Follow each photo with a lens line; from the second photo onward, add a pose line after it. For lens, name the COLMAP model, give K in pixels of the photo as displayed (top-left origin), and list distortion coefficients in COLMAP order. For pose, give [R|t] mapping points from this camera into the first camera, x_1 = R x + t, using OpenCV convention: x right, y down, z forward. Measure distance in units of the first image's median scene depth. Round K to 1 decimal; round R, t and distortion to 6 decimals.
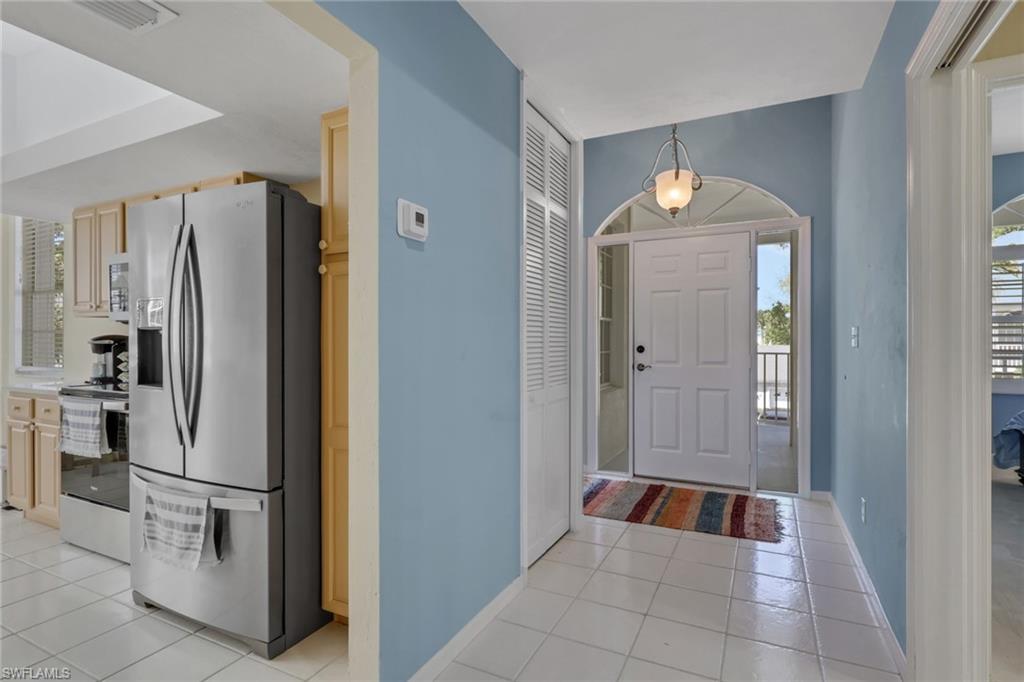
lens RADIAL K [[497.0, 0, 515.4], [0, 497.0, 341.3], [0, 0, 1]] dist [-0.001801, 0.000546]
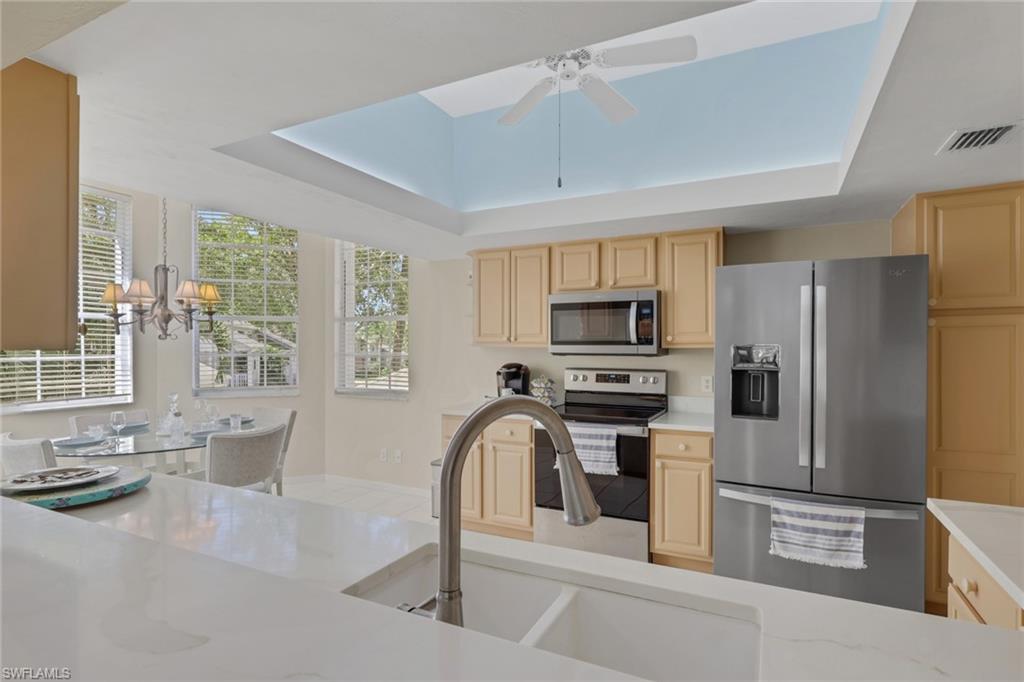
lens RADIAL K [[512.2, 0, 514.1], [0, 512.2, 346.2], [0, 0, 1]] dist [-0.005027, 0.000072]
pose [[0.999990, -0.002387, 0.003660, -1.397773], [0.002391, 0.999996, -0.001158, -0.084593], [-0.003657, 0.001167, 0.999993, -0.251451]]
